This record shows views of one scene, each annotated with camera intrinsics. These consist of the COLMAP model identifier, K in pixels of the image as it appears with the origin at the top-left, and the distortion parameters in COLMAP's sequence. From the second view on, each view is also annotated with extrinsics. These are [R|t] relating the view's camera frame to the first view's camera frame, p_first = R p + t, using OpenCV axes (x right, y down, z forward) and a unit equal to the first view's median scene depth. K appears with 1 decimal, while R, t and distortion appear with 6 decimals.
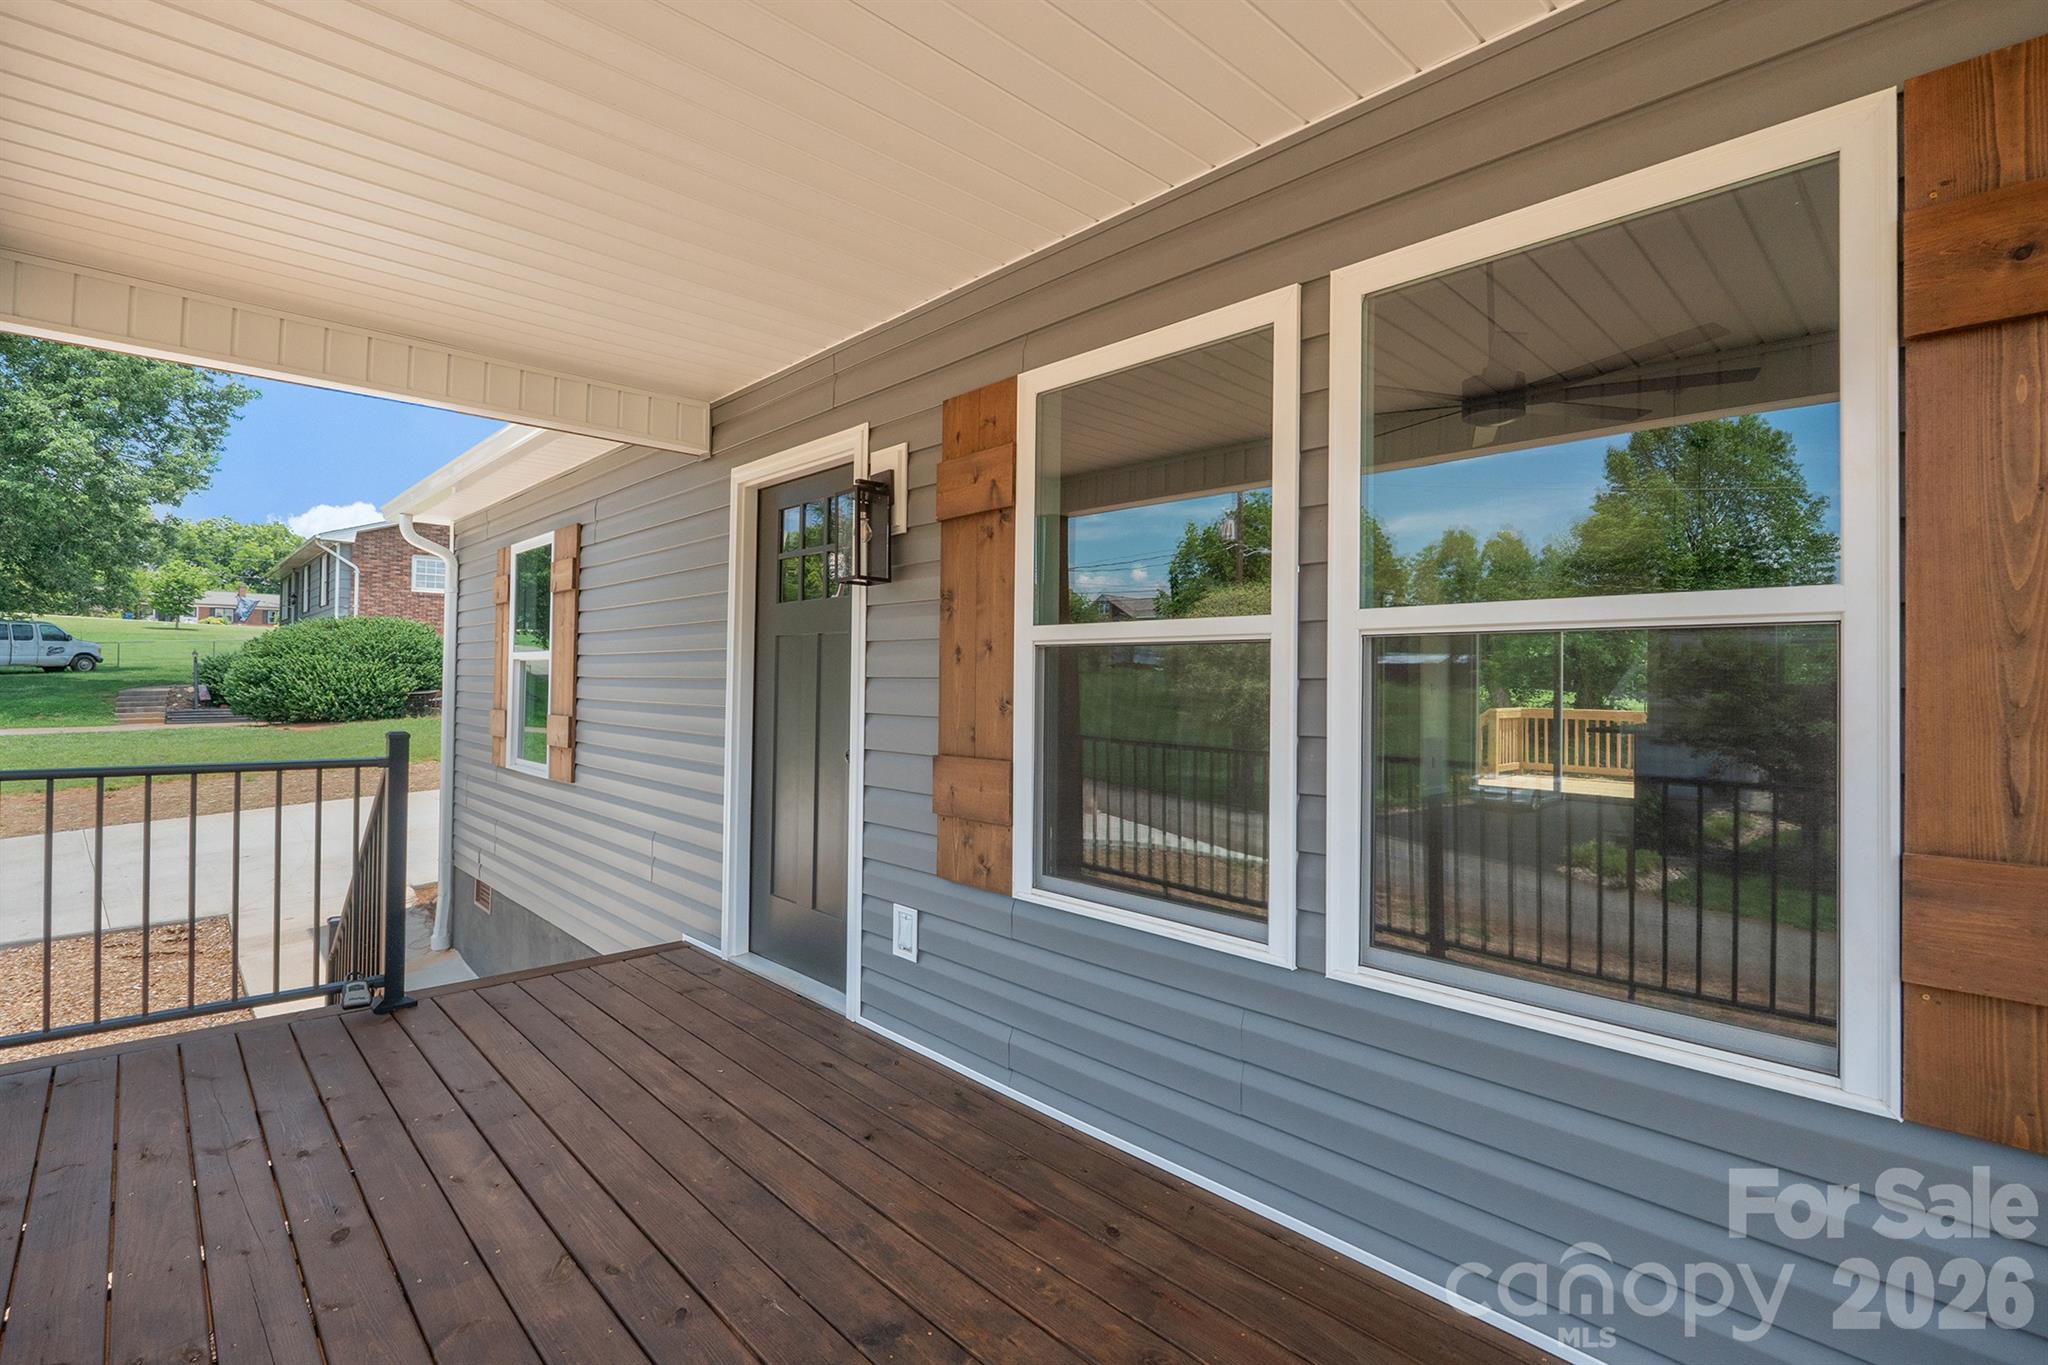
lens RADIAL K [[972.5, 0, 1020.2], [0, 972.5, 677.5], [0, 0, 1]] dist [-0.004716, -0.000781]
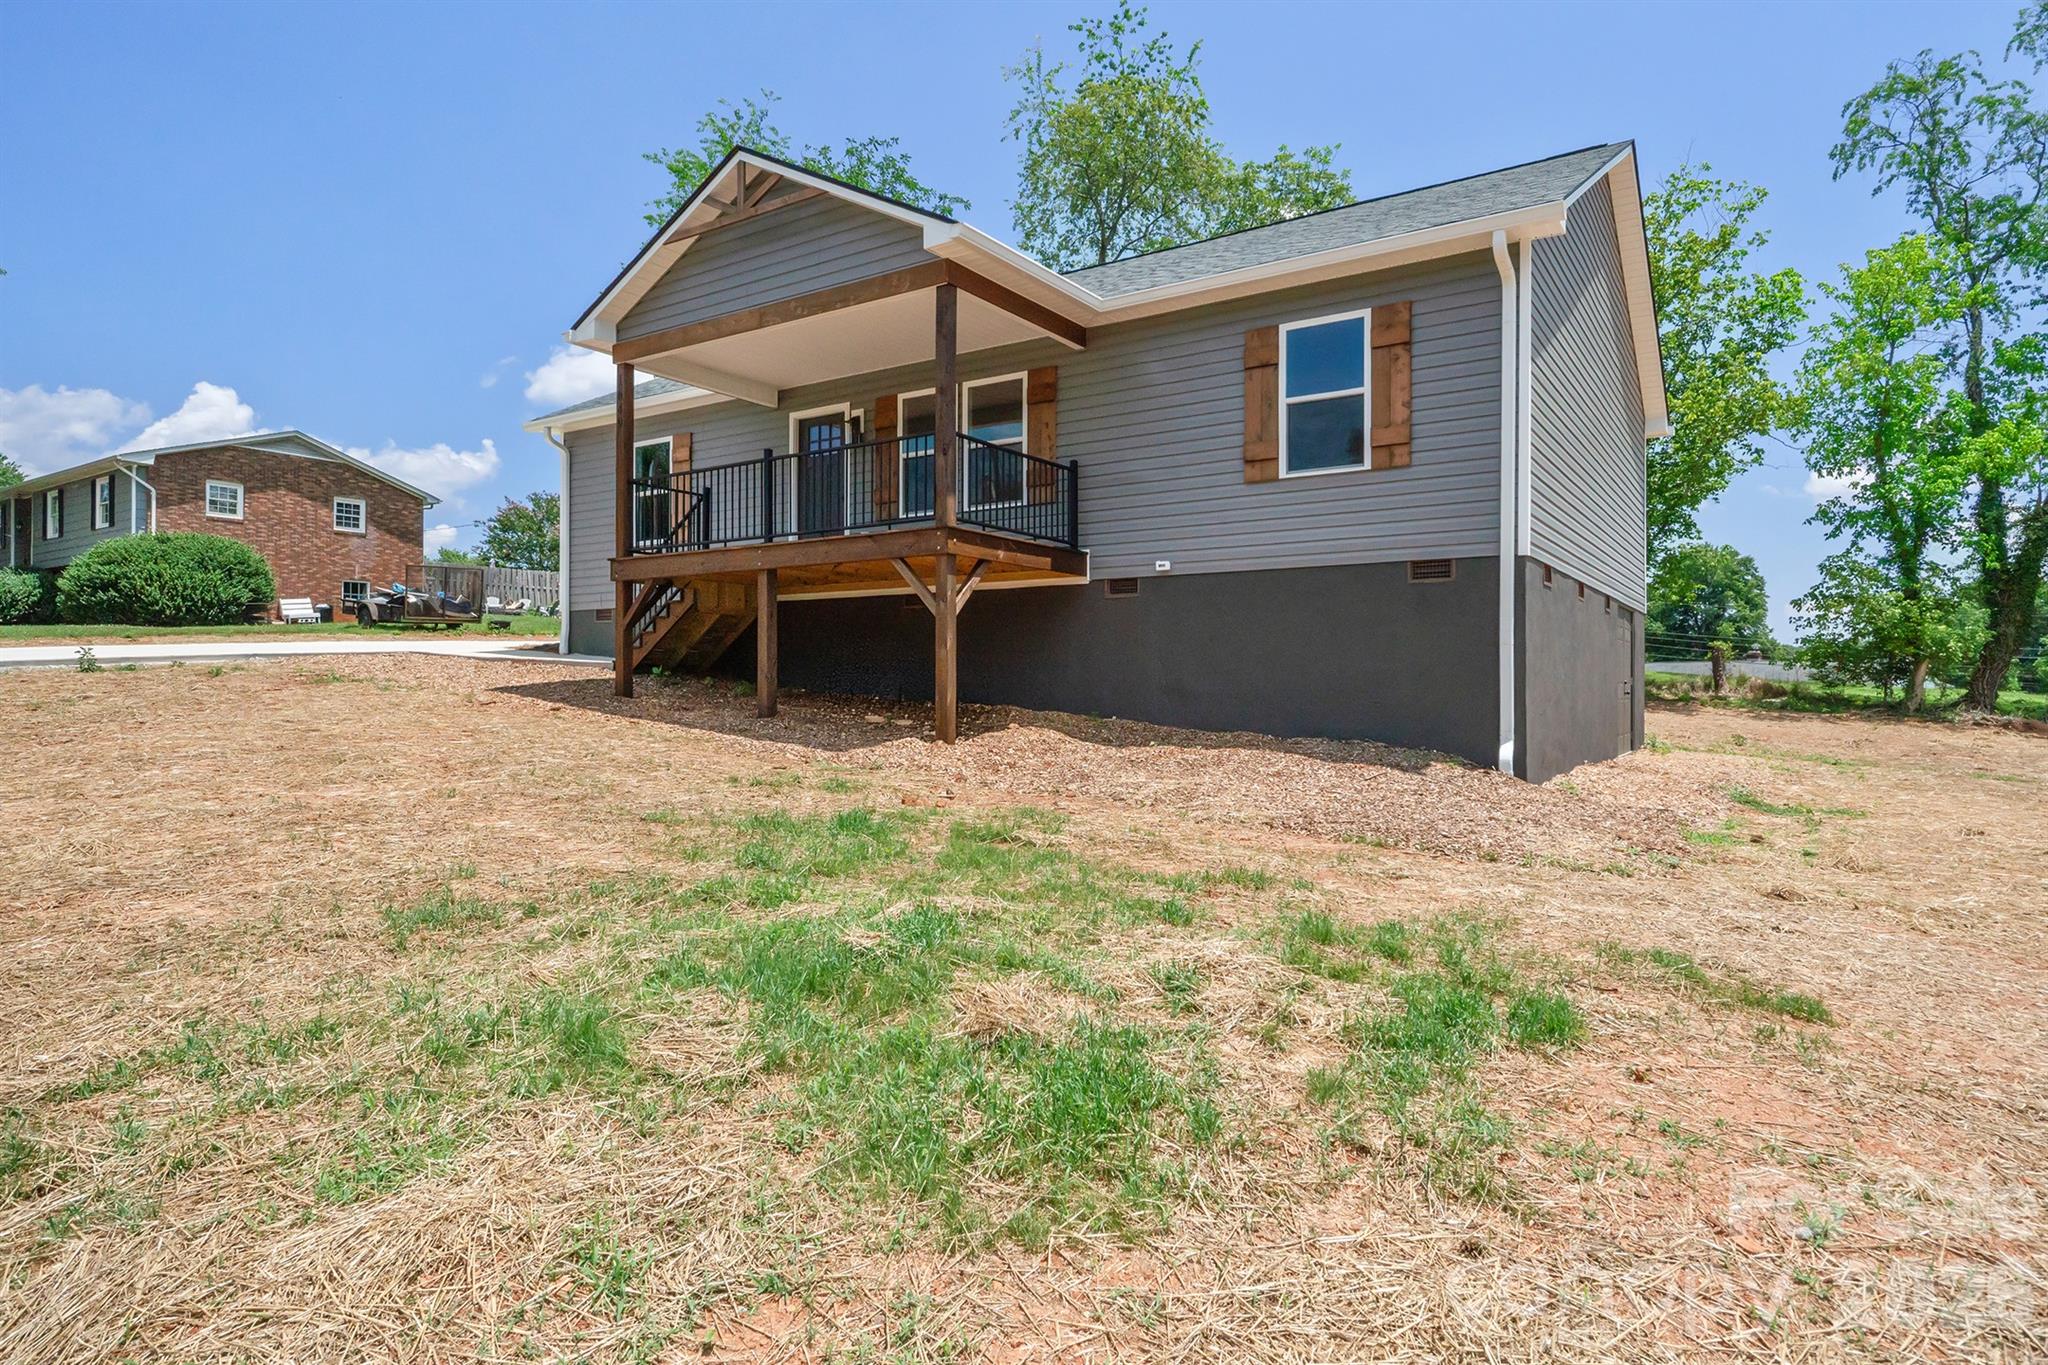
lens RADIAL K [[1162.4, 0, 1023.1], [0, 1162.4, 685.1], [0, 0, 1]] dist [0.000980, -0.000205]
pose [[0.975814, -0.006467, 0.218505, -0.118215], [0.005386, 0.999970, 0.005542, 0.187376], [-0.218534, -0.004231, 0.975820, -0.819166]]
